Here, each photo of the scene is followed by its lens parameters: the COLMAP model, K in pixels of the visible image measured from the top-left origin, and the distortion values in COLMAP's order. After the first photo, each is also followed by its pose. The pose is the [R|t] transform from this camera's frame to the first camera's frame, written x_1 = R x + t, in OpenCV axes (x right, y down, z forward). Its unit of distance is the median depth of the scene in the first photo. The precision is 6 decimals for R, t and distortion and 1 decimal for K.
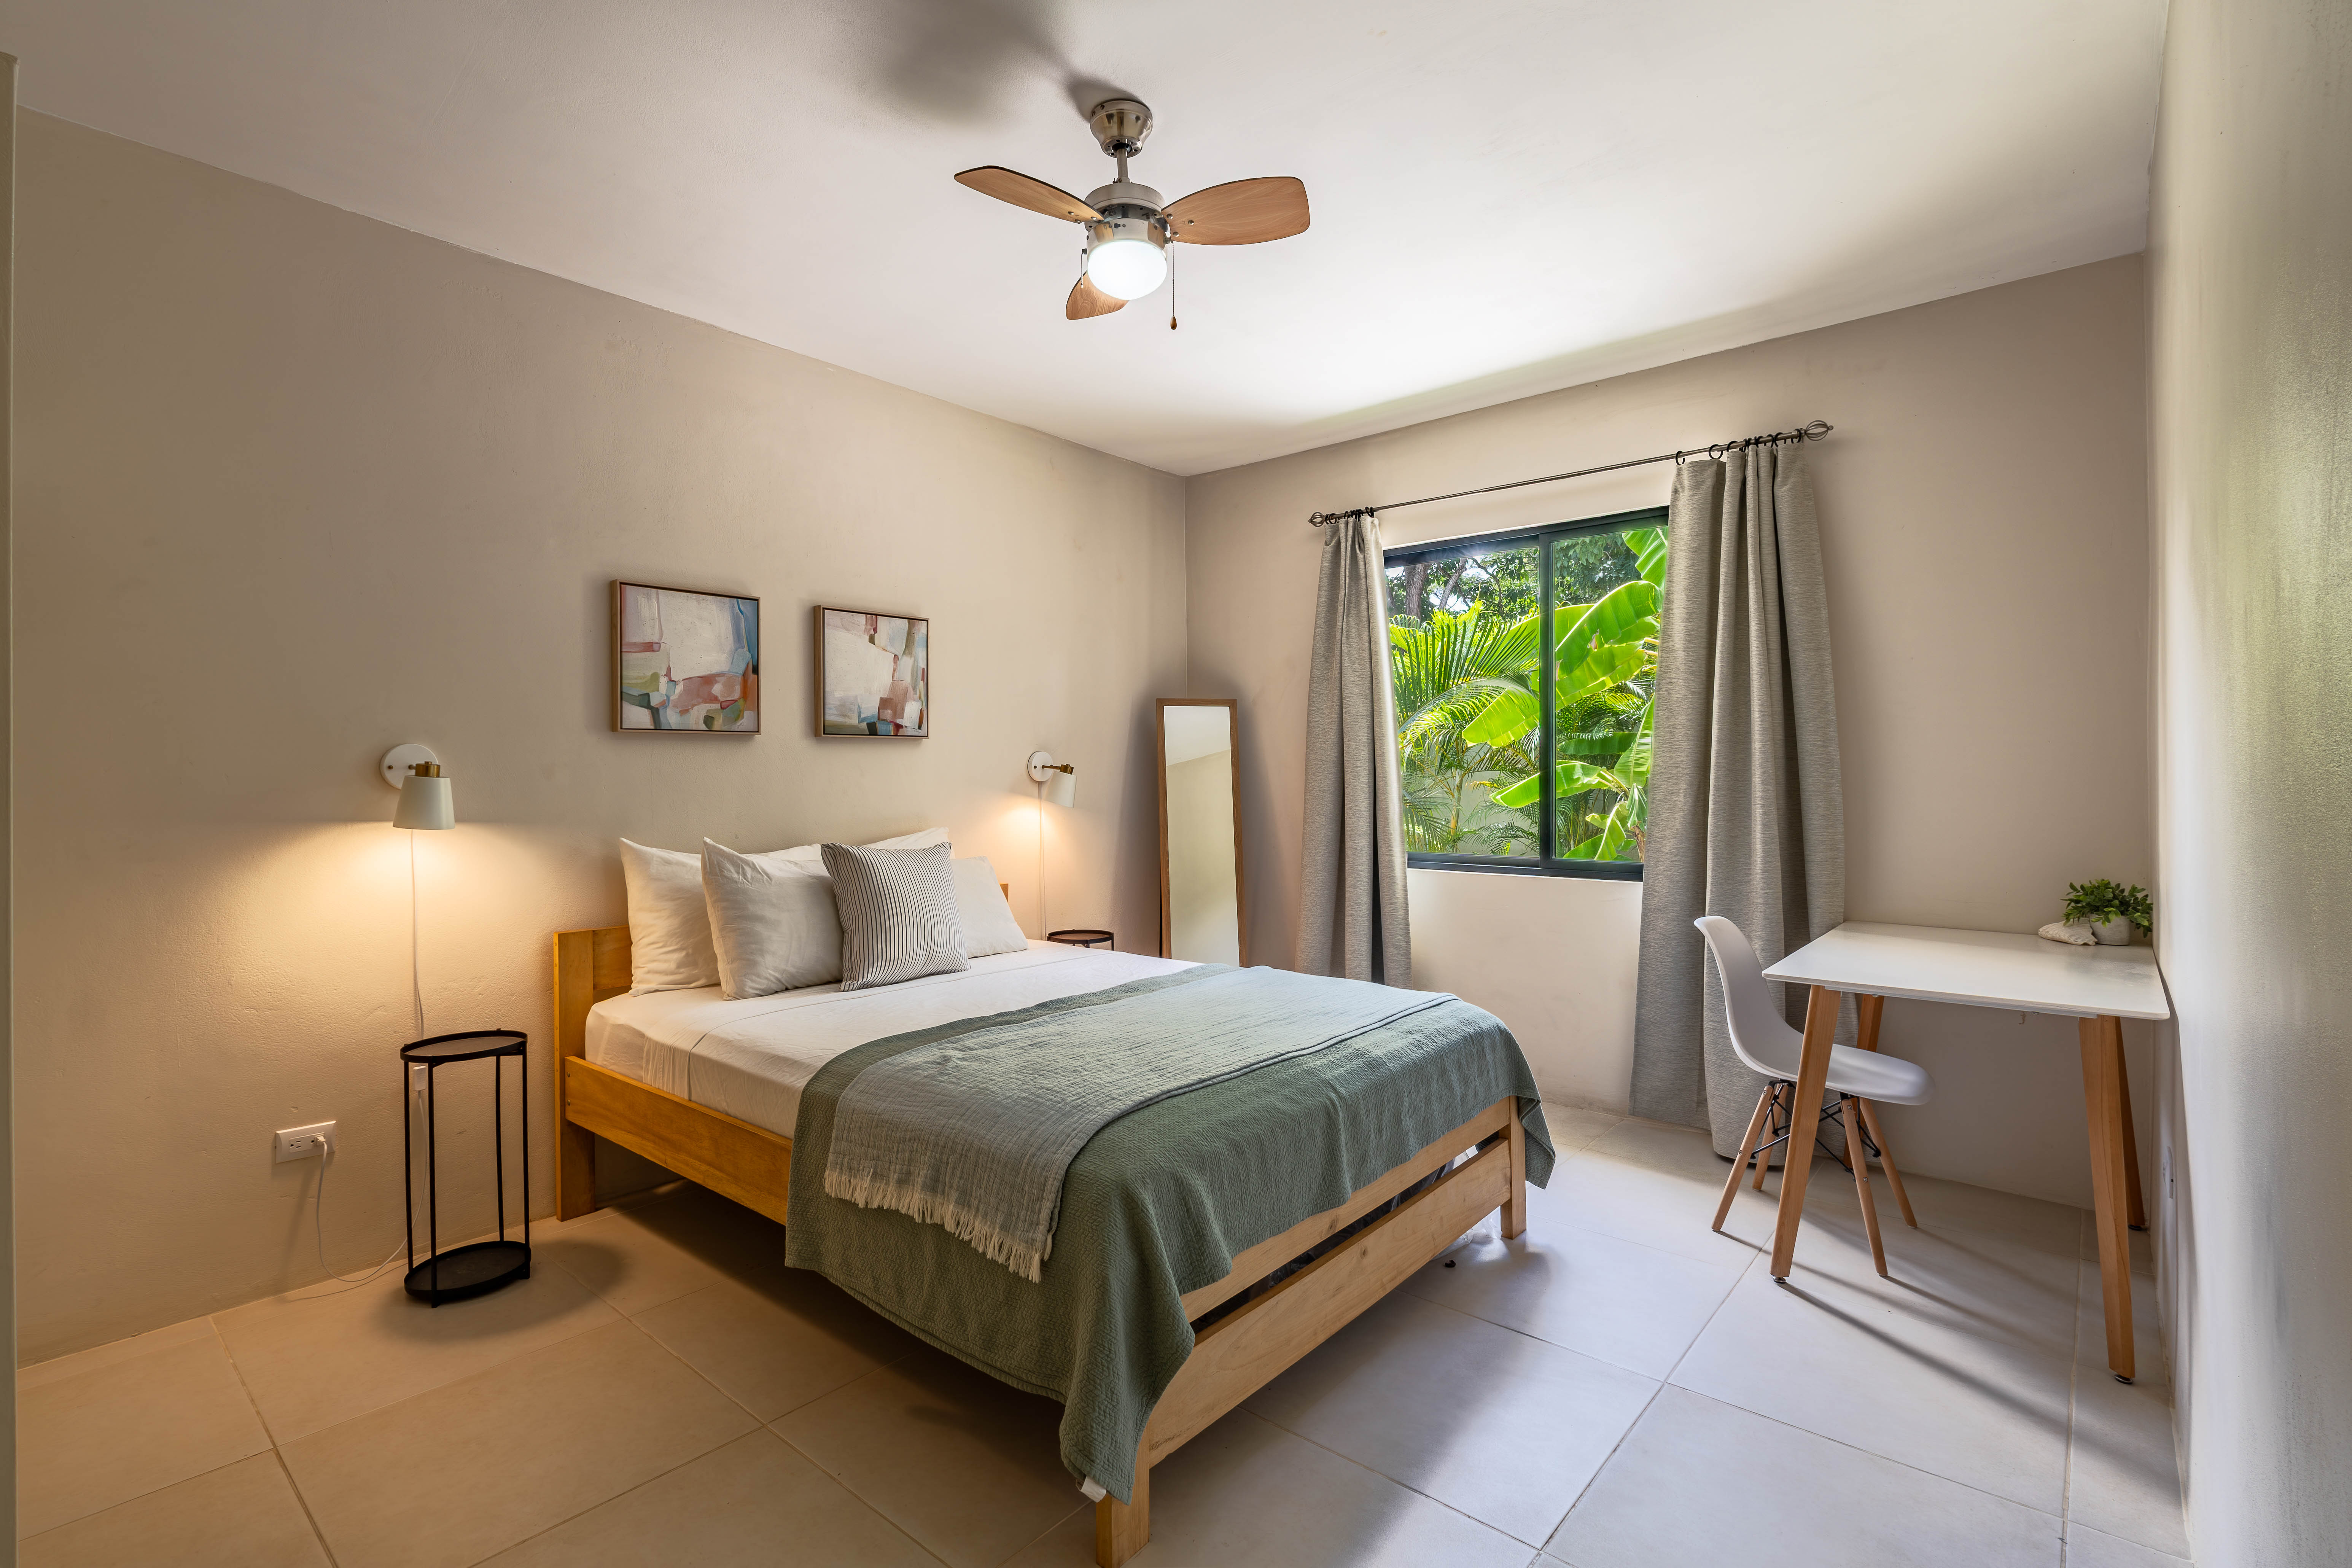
lens RADIAL K [[1094.5, 0, 1180.9], [0, 1094.5, 789.5], [0, 0, 1]] dist [-0.006826, -0.000679]
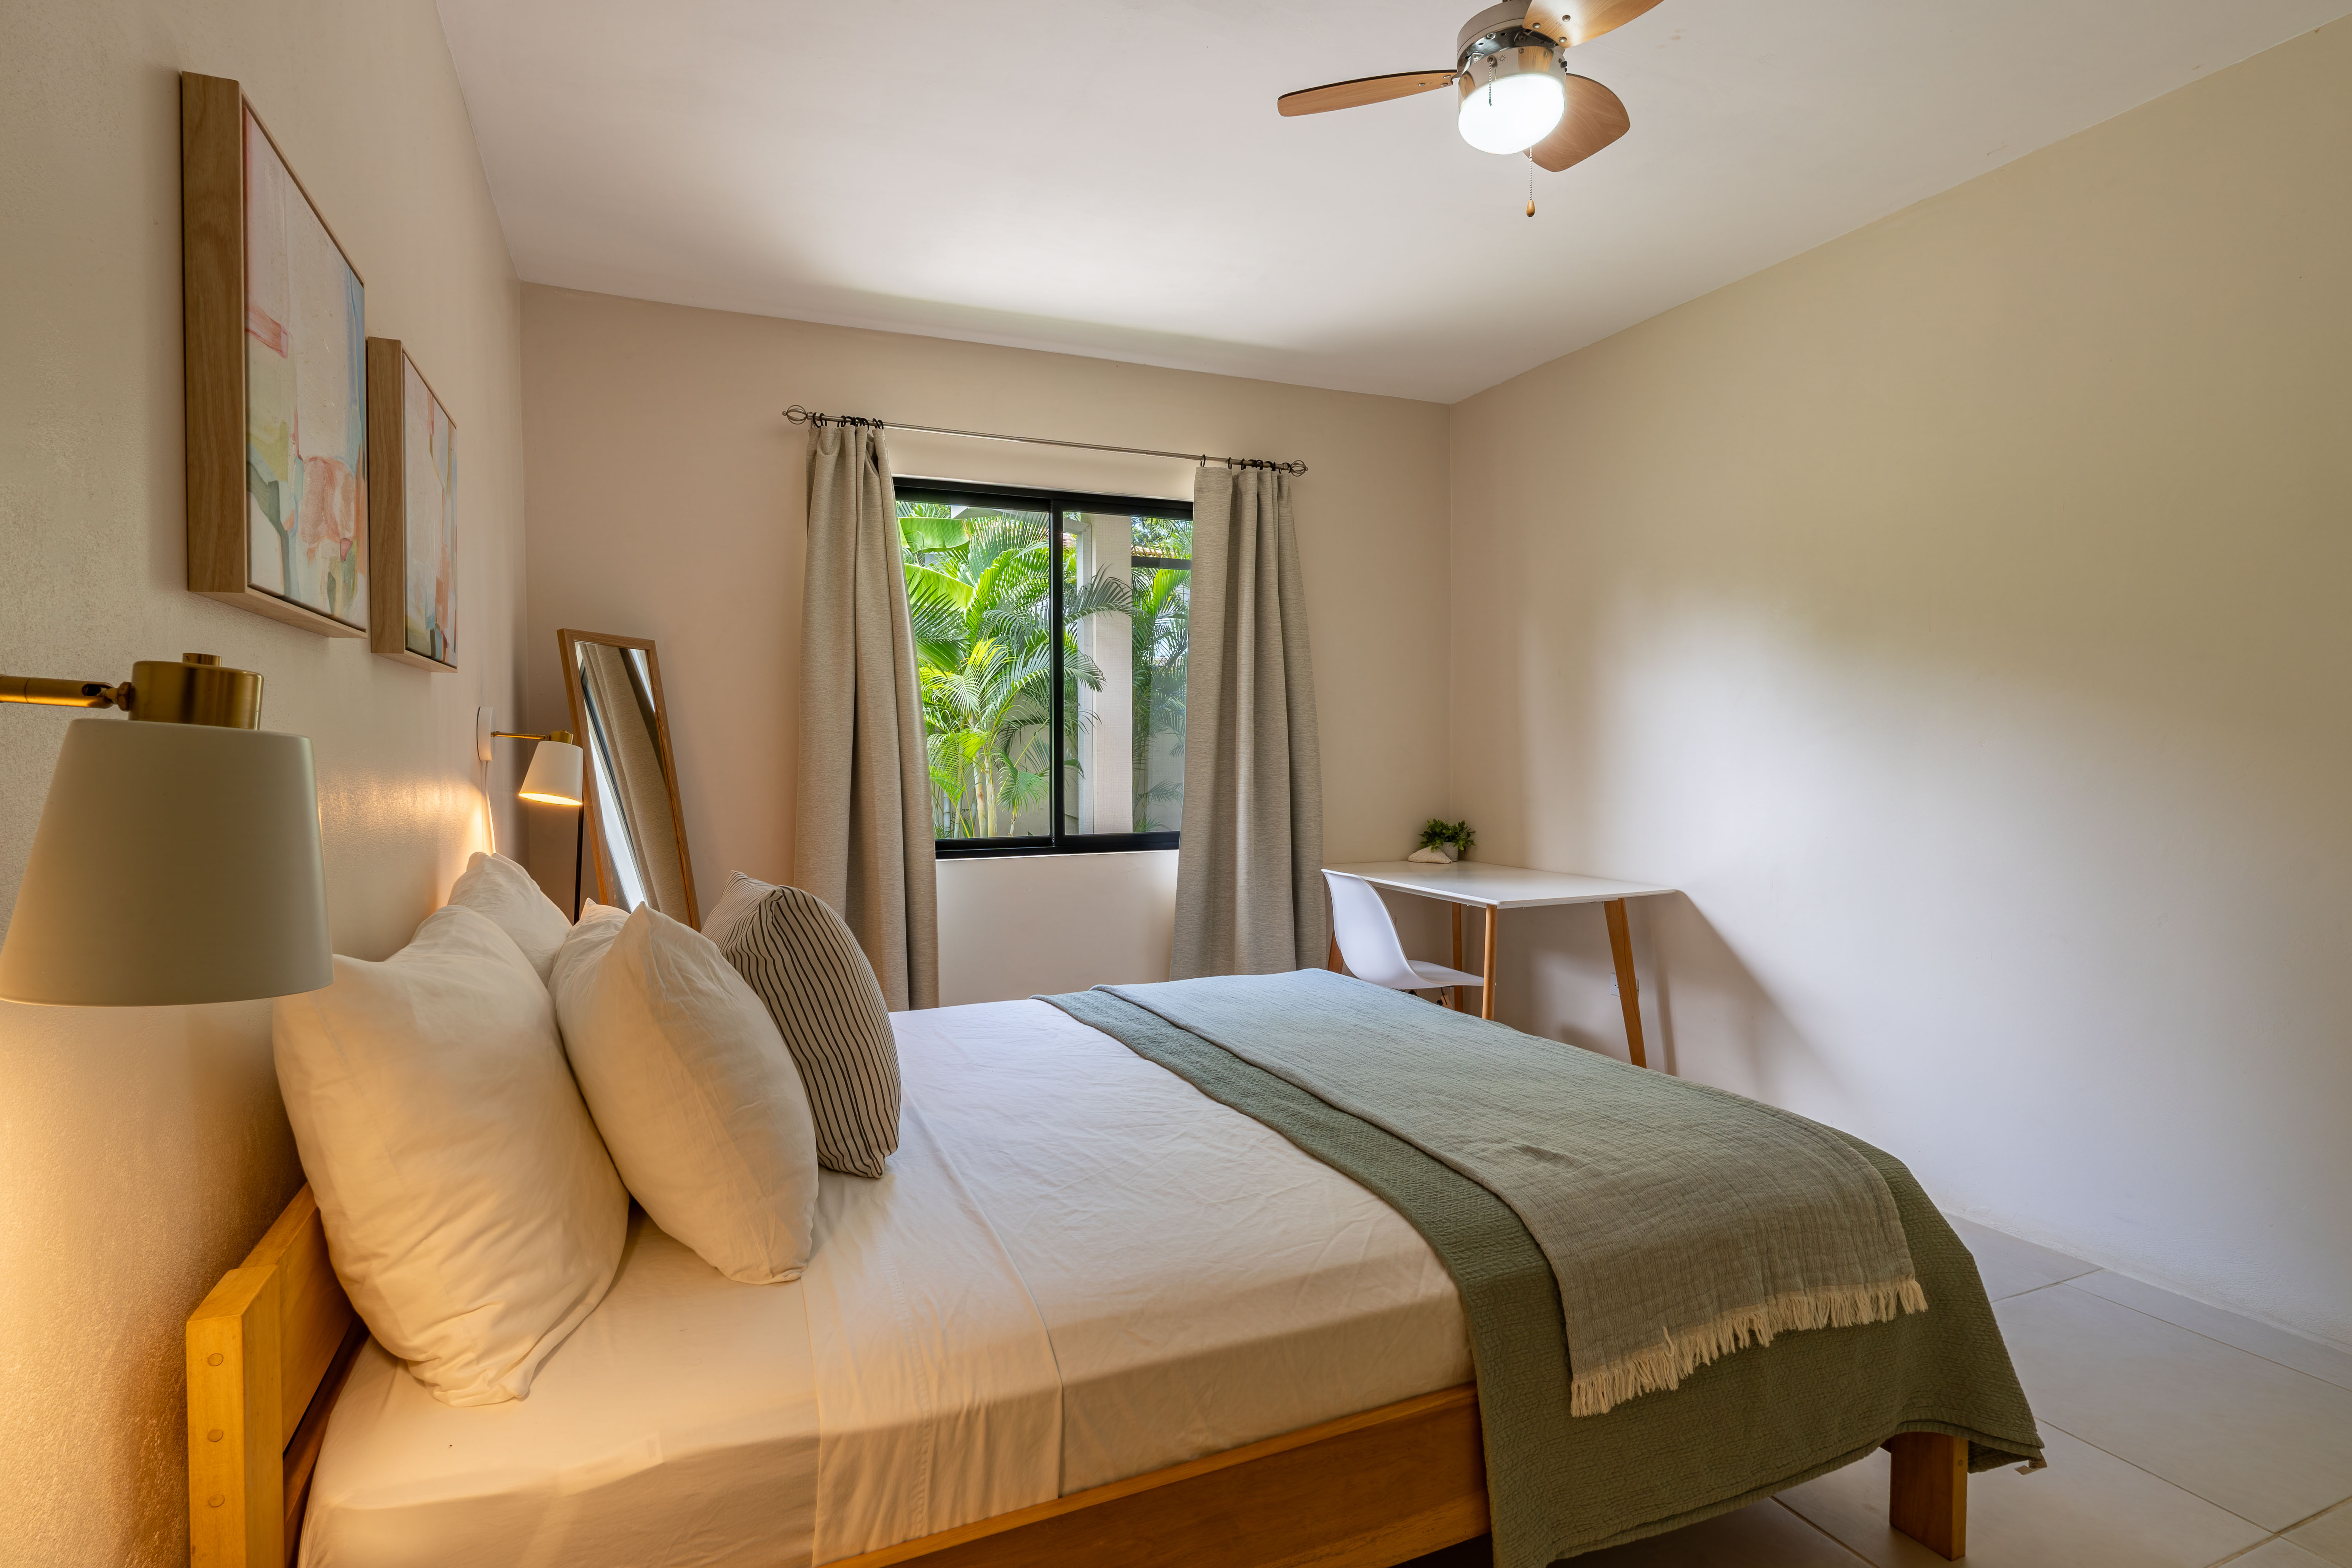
lens RADIAL K [[1094.4, 0, 1180.9], [0, 1094.4, 789.5], [0, 0, 1]] dist [-0.006826, -0.000679]
pose [[0.462306, -0.031336, 0.886166, -0.471339], [0.015576, 0.999508, 0.027217, -0.002537], [-0.886583, 0.001221, 0.462567, 0.447522]]
